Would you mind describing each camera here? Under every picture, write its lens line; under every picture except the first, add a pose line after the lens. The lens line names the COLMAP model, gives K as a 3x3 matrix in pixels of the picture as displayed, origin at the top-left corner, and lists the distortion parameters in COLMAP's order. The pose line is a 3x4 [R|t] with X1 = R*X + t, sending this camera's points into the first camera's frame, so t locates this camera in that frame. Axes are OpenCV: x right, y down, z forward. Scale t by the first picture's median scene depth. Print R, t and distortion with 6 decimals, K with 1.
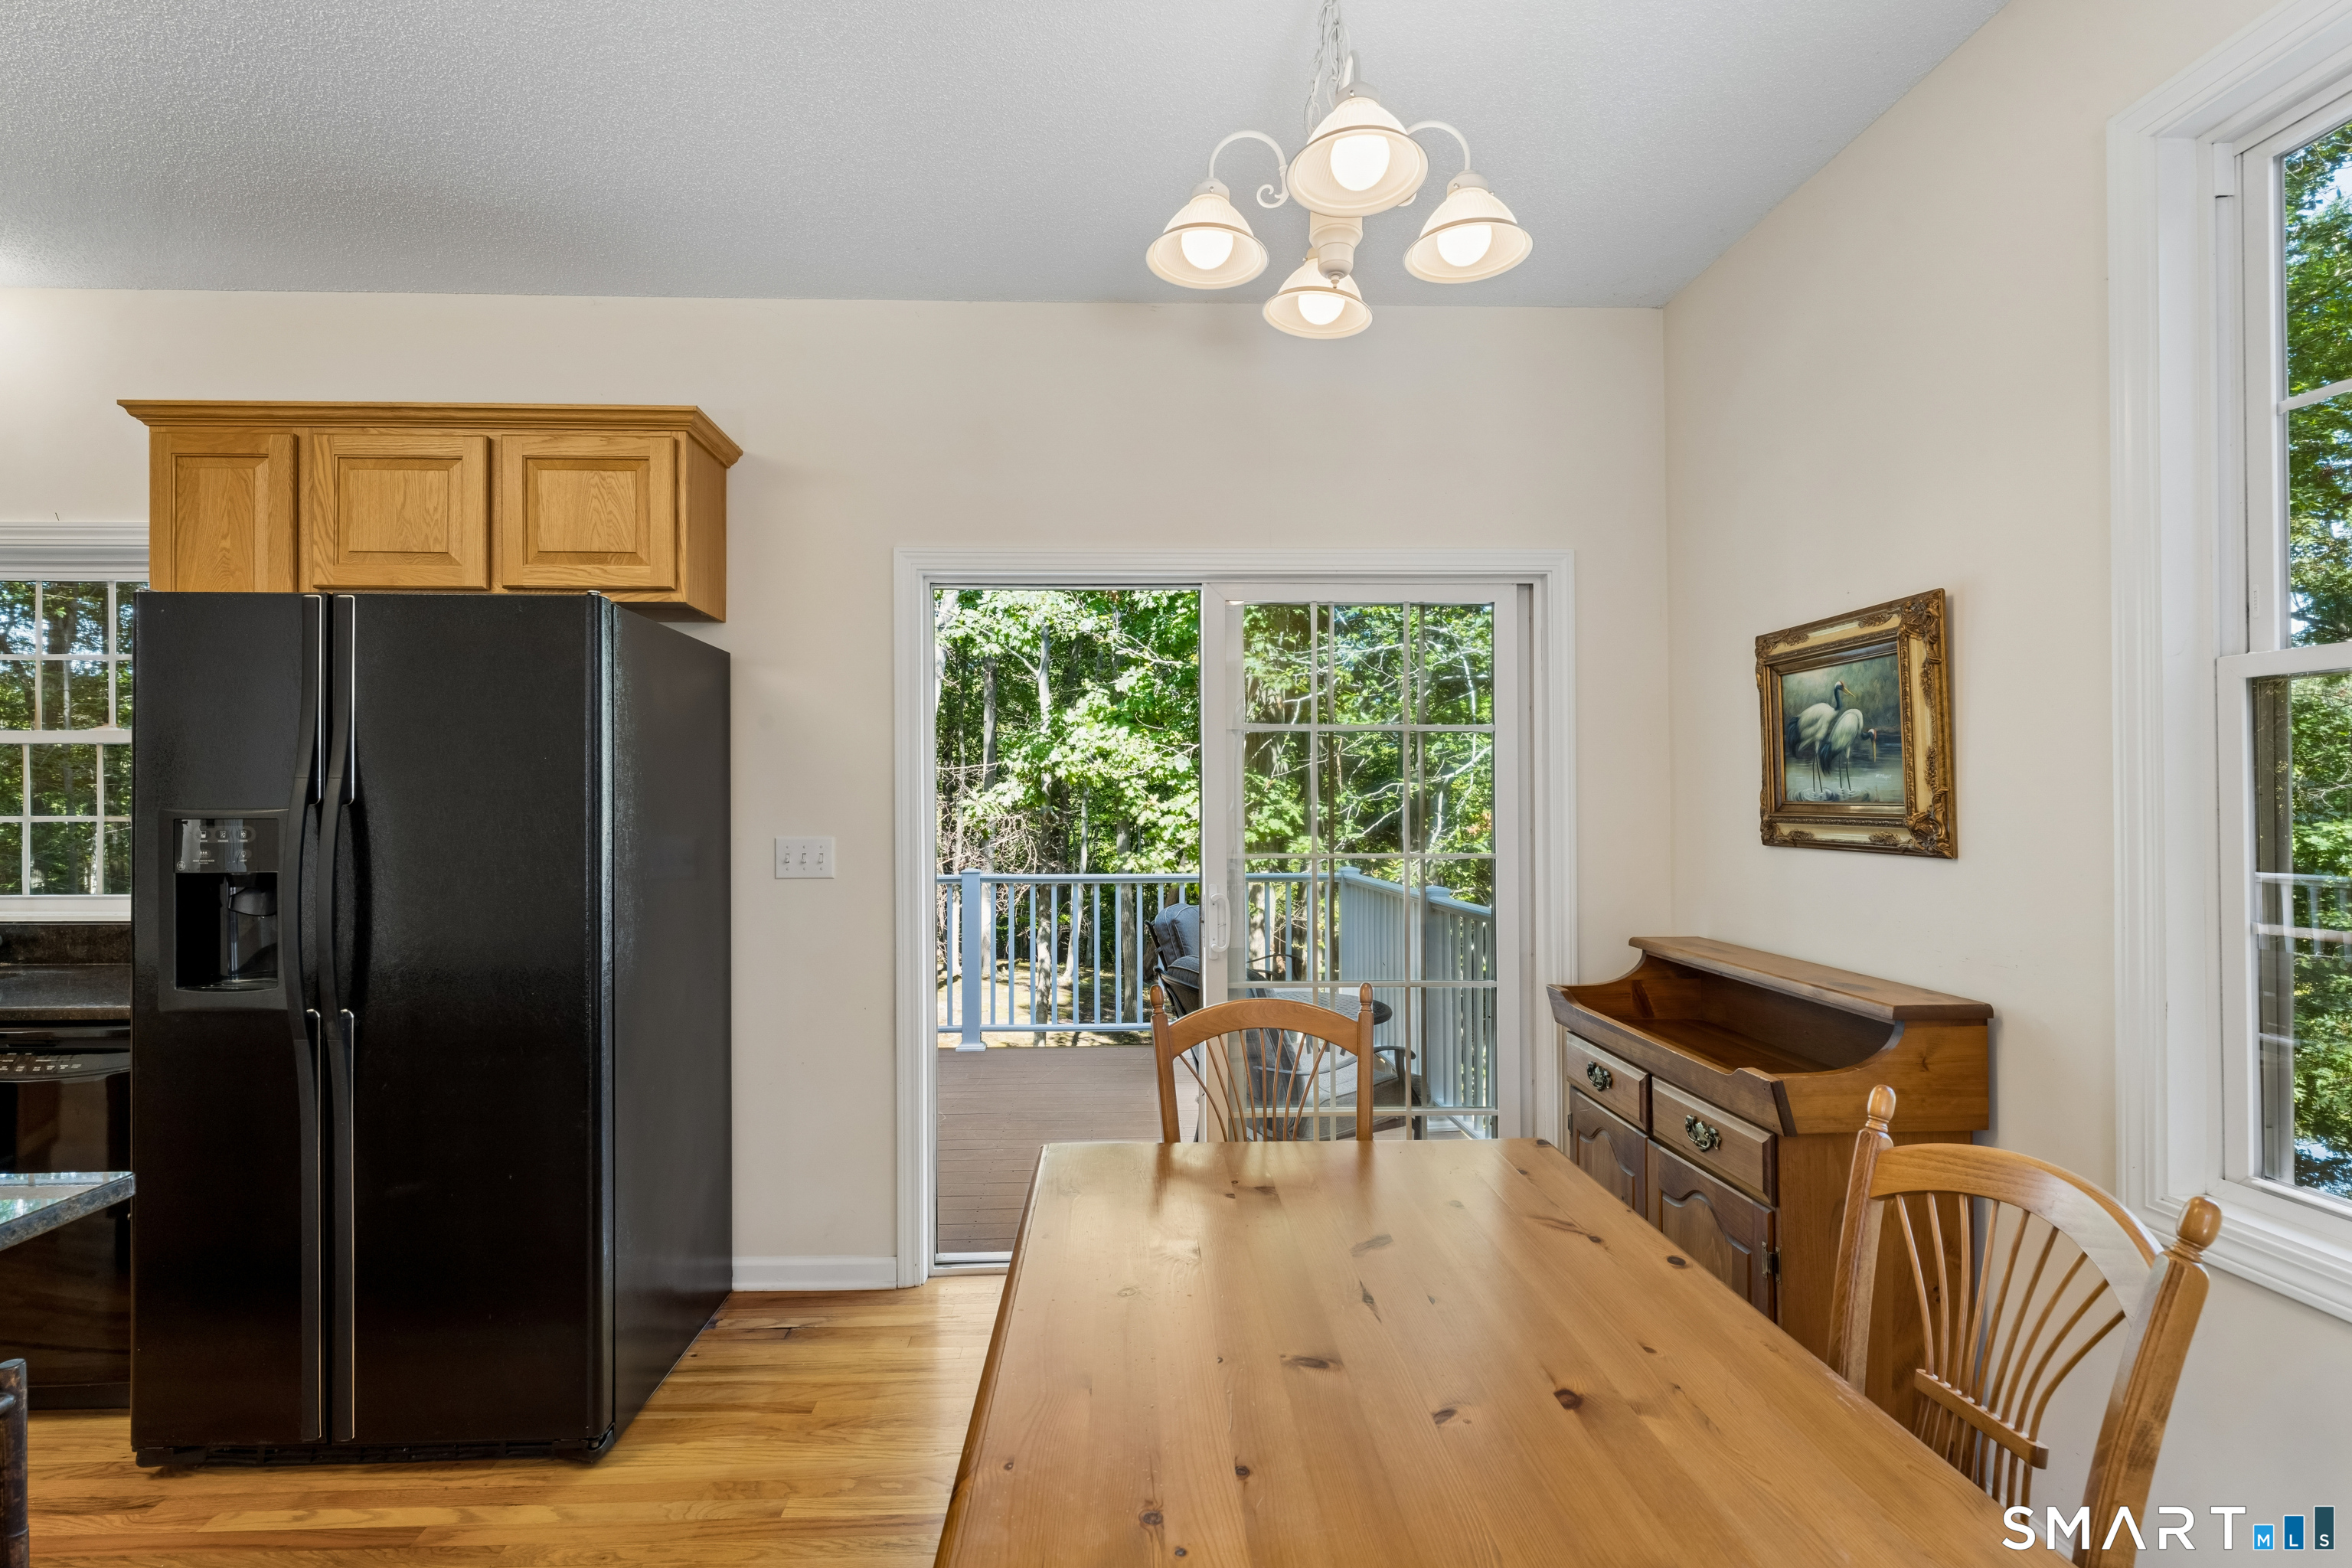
lens RADIAL K [[1086.9, 0, 1161.9], [0, 1086.9, 791.9], [0, 0, 1]] dist [-0.003258, 0.000091]
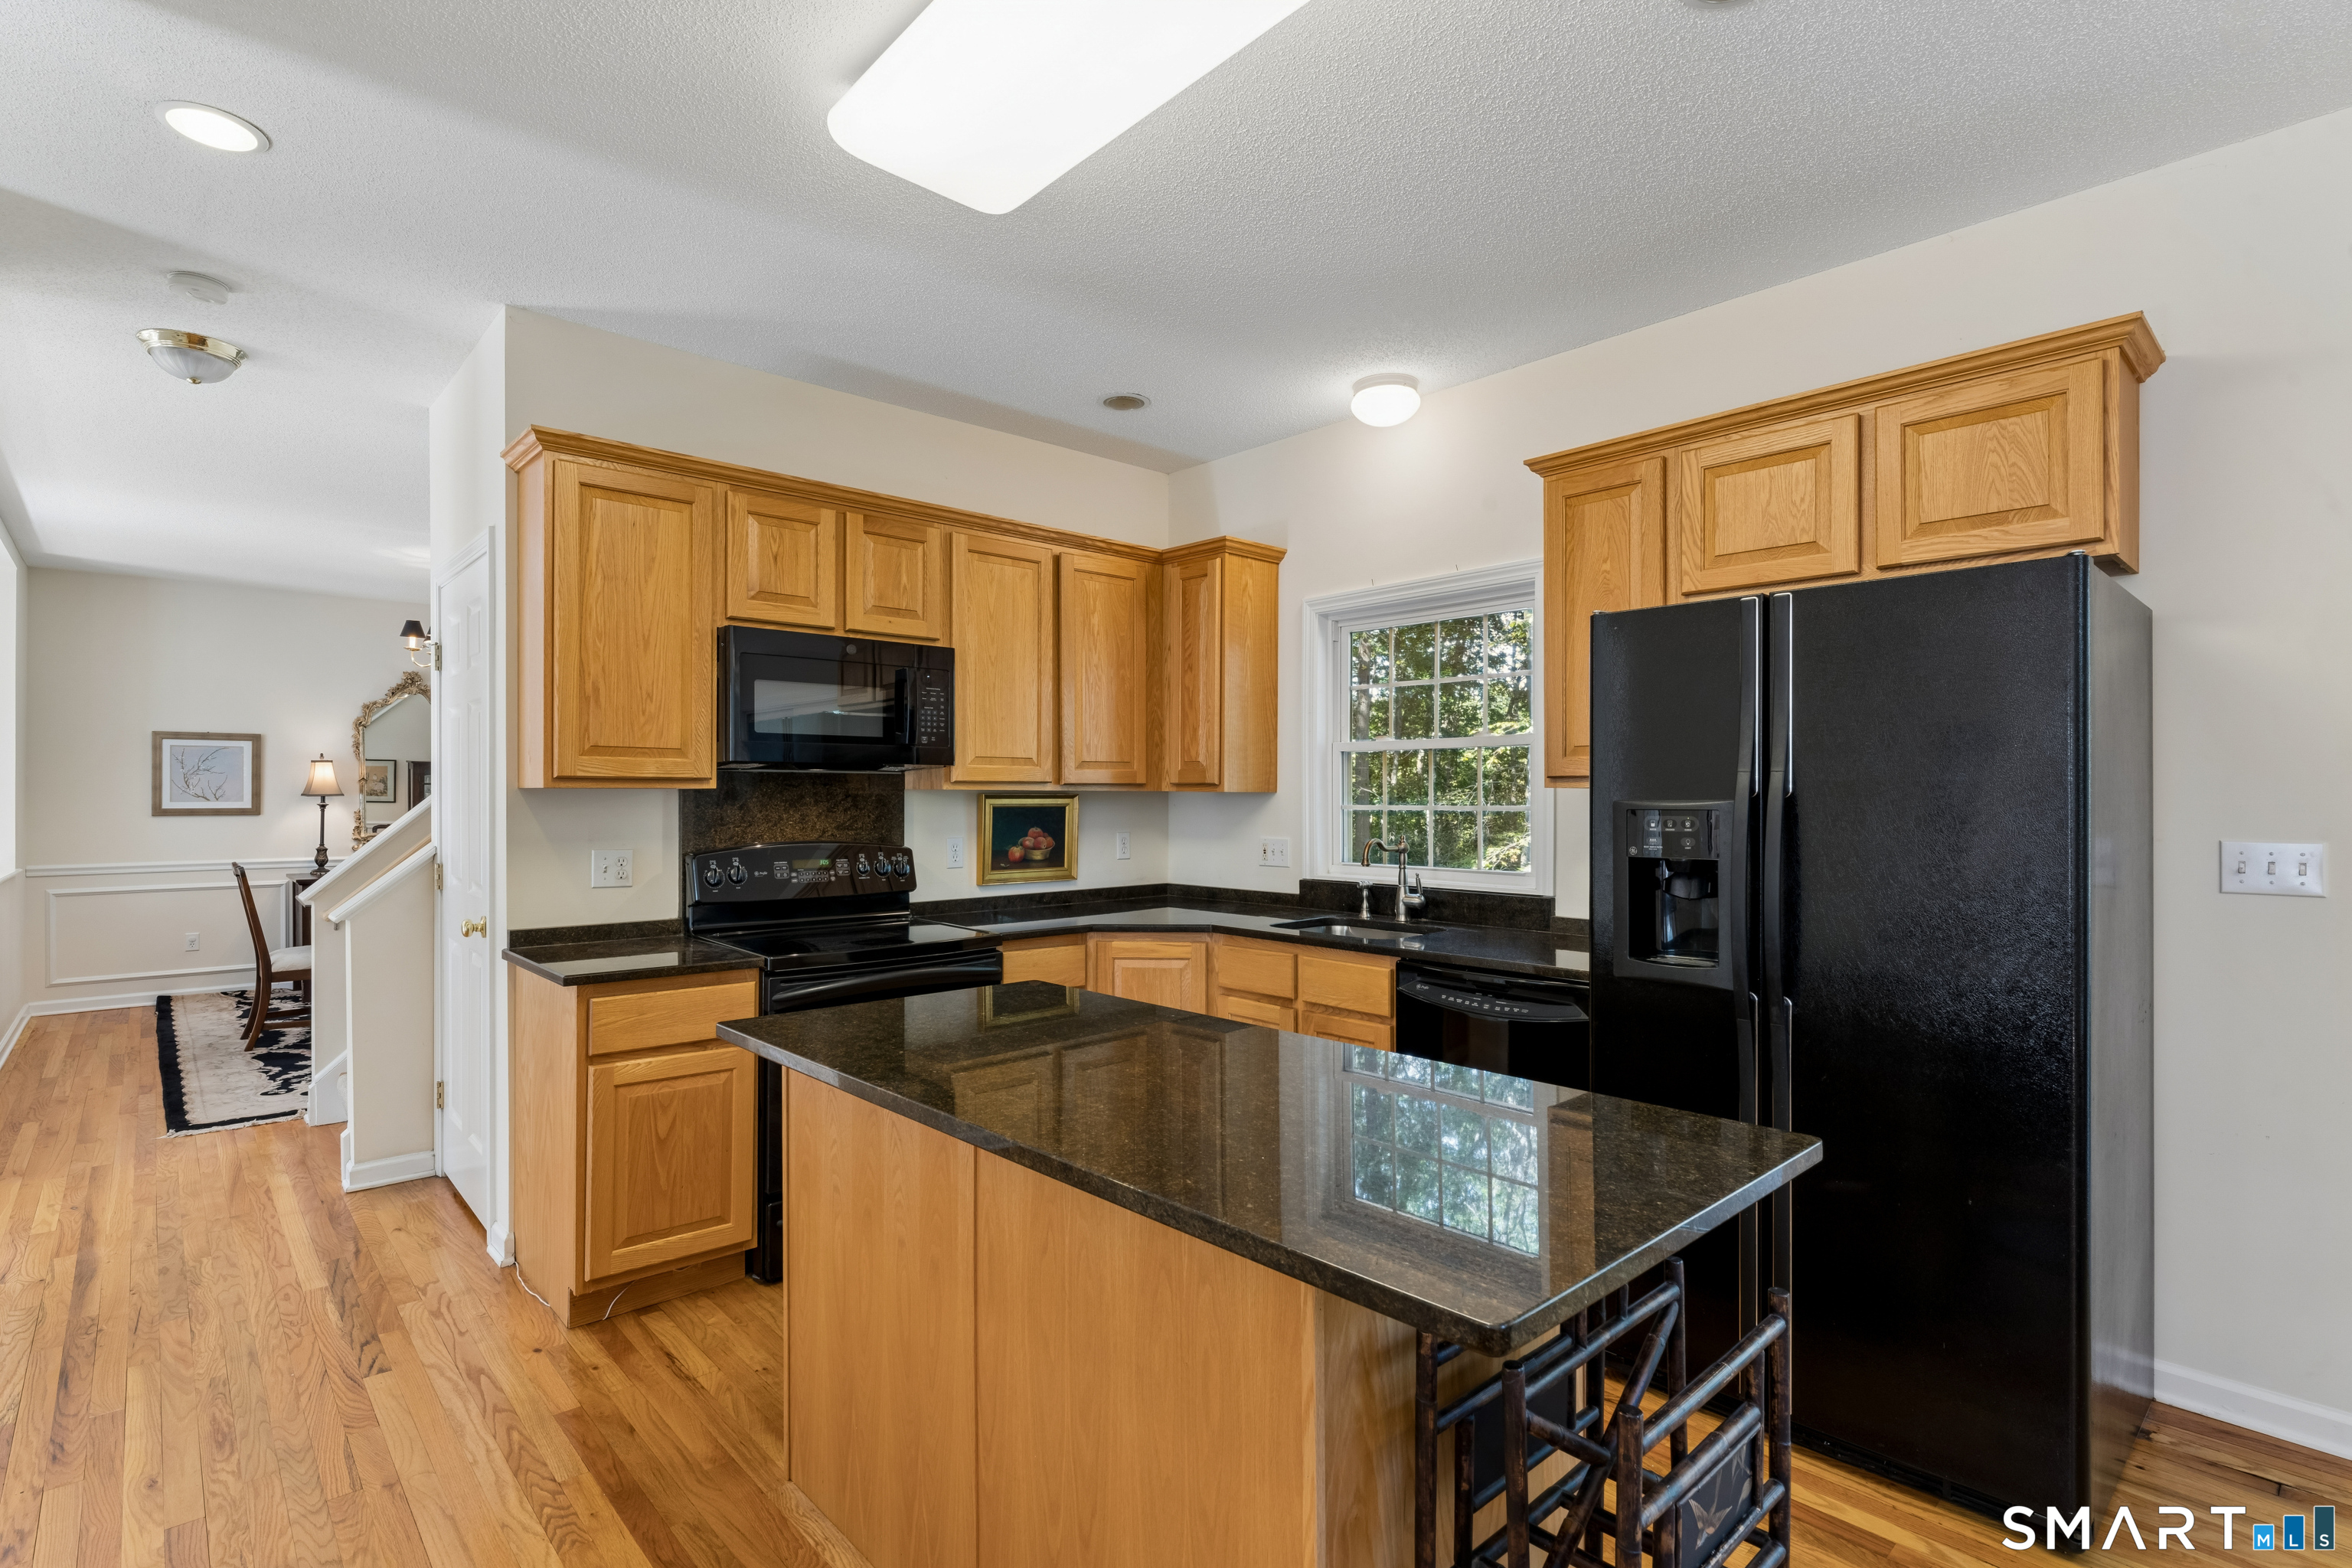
lens RADIAL K [[1129.9, 0, 1178.8], [0, 1129.9, 787.7], [0, 0, 1]] dist [0.001201, -0.000550]
pose [[0.648402, -0.004008, -0.761287, -0.251969], [0.007307, 0.999973, 0.000959, -0.002002], [0.761263, -0.006185, 0.648414, -0.107781]]
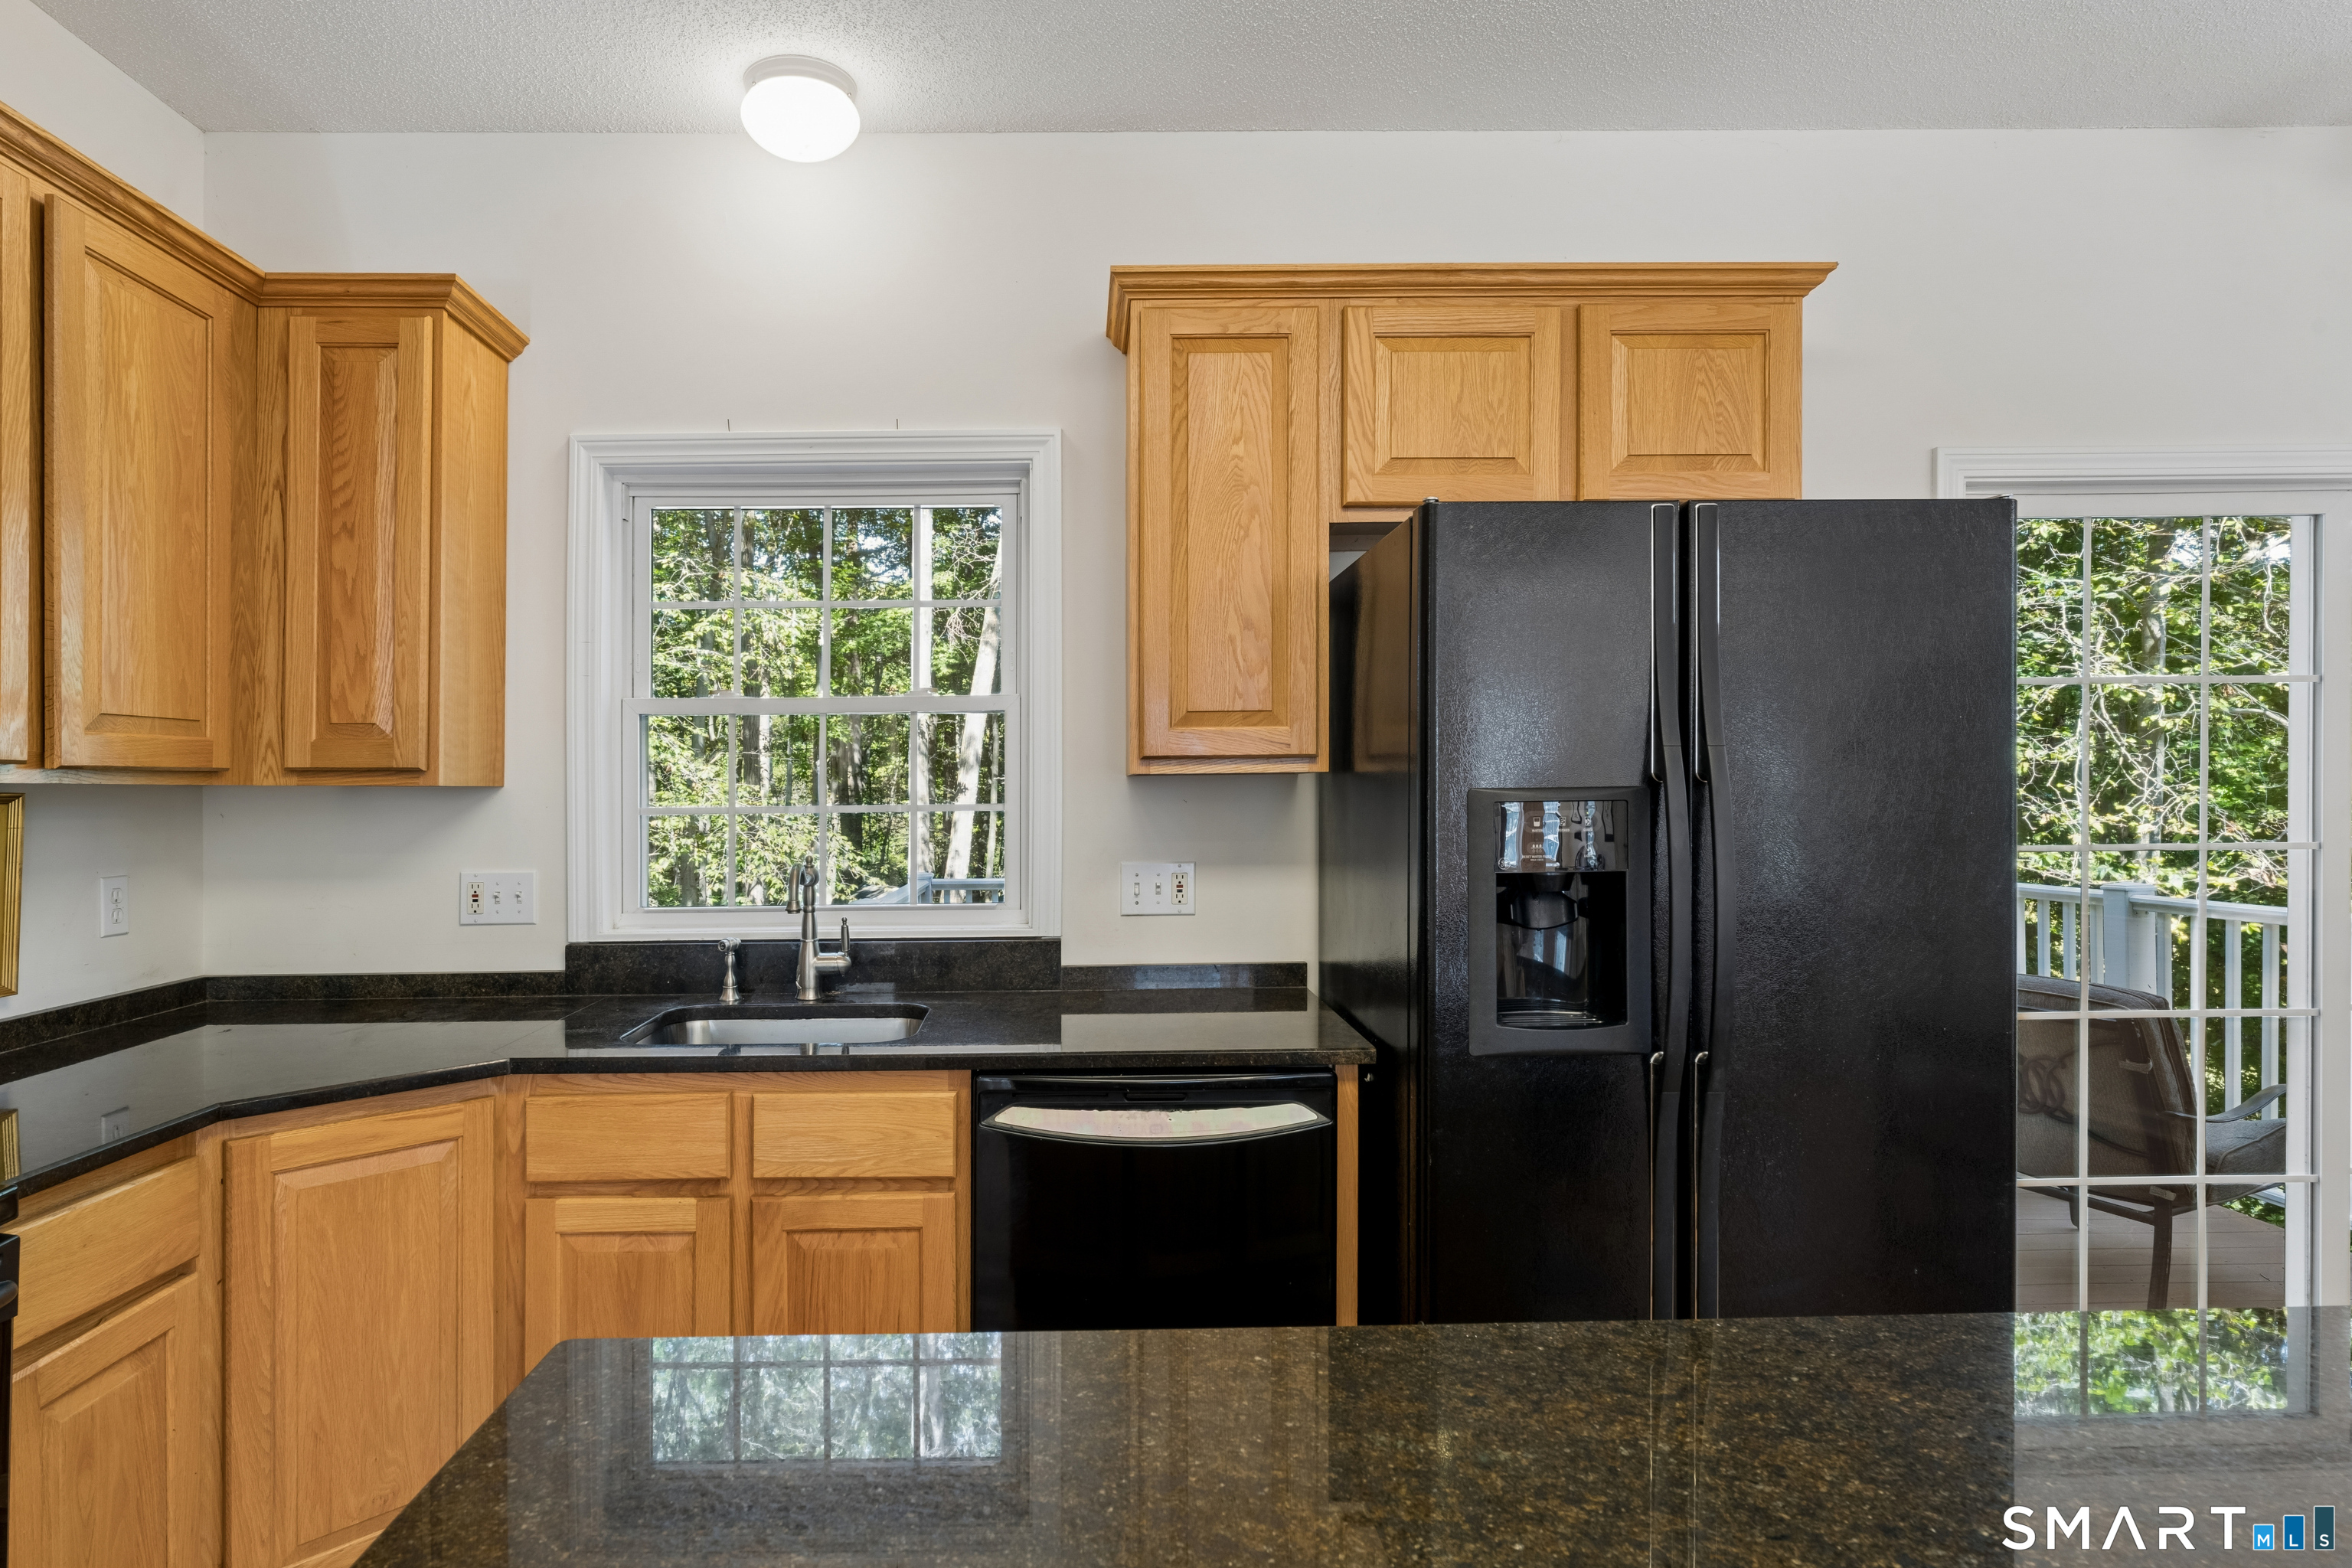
lens RADIAL K [[1323.1, 0, 1163.9], [0, 1323.1, 777.6], [0, 0, 1]] dist [-0.003611, -0.000553]
pose [[0.999681, -0.008626, -0.023746, -0.887152], [0.008706, 0.999957, 0.003294, 0.002046], [0.023716, -0.003500, 0.999713, 0.050229]]
